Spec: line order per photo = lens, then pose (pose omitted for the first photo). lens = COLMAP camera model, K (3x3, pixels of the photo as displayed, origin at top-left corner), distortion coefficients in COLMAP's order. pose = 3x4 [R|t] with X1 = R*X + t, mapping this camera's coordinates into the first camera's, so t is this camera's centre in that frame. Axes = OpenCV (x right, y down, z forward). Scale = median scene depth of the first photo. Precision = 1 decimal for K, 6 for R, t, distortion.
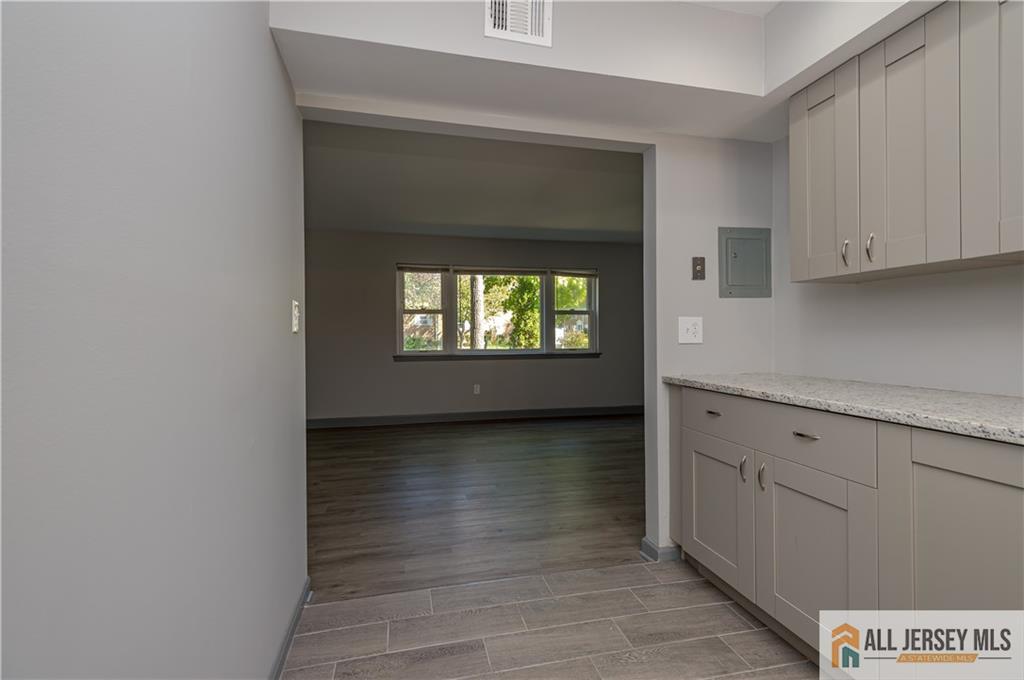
lens RADIAL K [[473.6, 0, 511.3], [0, 473.6, 336.9], [0, 0, 1]] dist [0.019282, -0.007426]
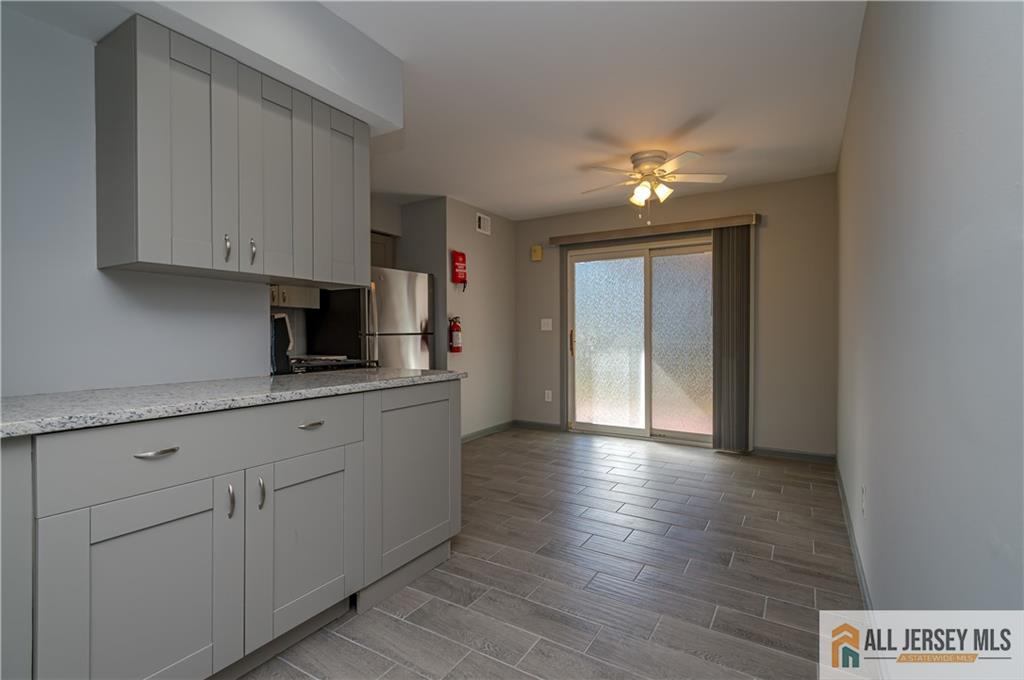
lens RADIAL K [[473.6, 0, 511.3], [0, 473.6, 336.9], [0, 0, 1]] dist [0.019282, -0.007426]
pose [[-0.705173, 0.002302, 0.709031, -0.105864], [0.007791, 0.999960, 0.004502, 0.001888], [-0.708992, 0.008699, -0.705163, 0.328938]]
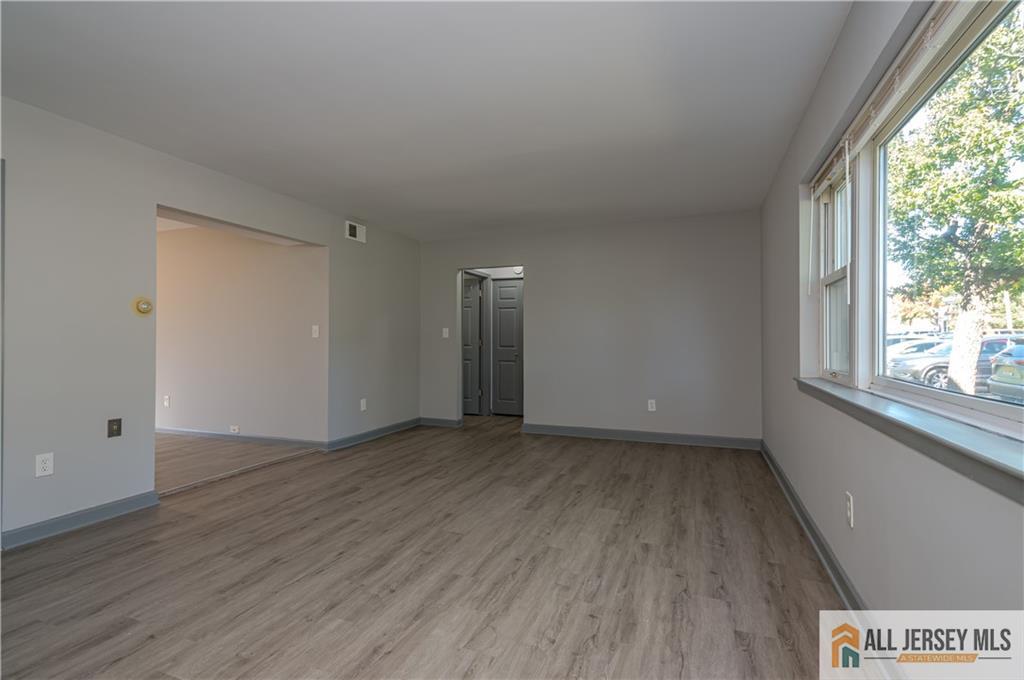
lens RADIAL K [[473.6, 0, 511.3], [0, 473.6, 336.9], [0, 0, 1]] dist [0.019282, -0.007426]
pose [[-0.579733, -0.002223, -0.814803, 0.291747], [0.002673, 0.999986, -0.004630, -0.000094], [0.814802, -0.004862, -0.579719, 0.948642]]
